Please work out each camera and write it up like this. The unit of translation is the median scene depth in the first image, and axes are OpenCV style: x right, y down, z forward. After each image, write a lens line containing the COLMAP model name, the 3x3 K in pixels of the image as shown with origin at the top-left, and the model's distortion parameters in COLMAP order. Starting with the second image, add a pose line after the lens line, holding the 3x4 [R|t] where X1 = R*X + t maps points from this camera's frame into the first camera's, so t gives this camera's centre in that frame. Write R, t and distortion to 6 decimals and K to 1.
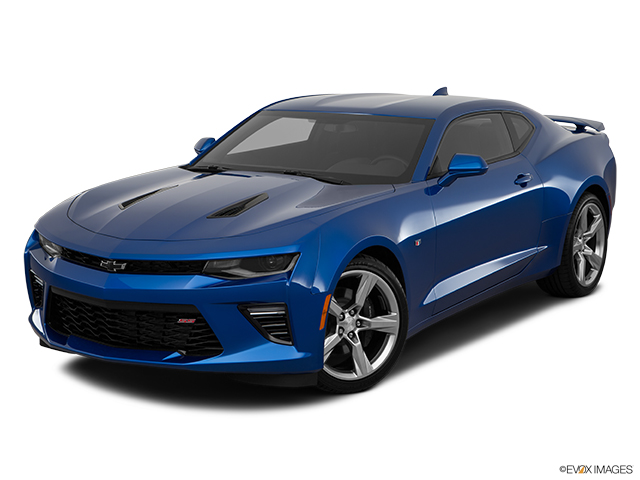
lens RADIAL K [[1344.6, 0, 320.6], [0, 1344.6, 238.0], [0, 0, 1]] dist [0.271977, 0.000000]
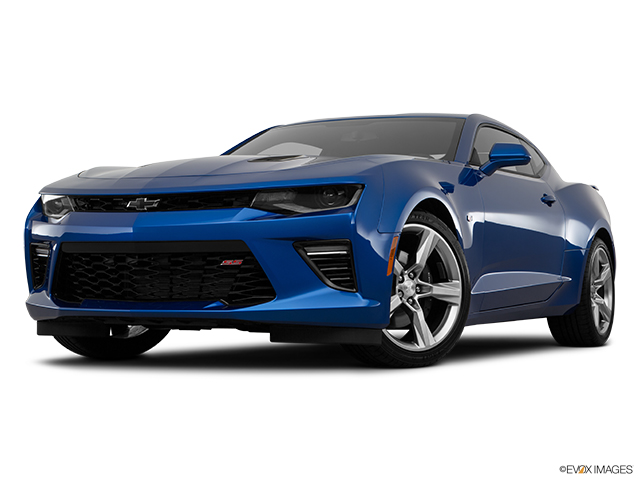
lens RADIAL K [[1226.7, 0, 321.7], [0, 1226.7, 239.6], [0, 0, 1]] dist [0.143924, 0.000000]
pose [[0.995411, 0.010595, 0.095100, -0.110408], [0.008258, 0.980633, -0.195679, 0.188070], [-0.095332, 0.195567, 0.976046, 0.226411]]
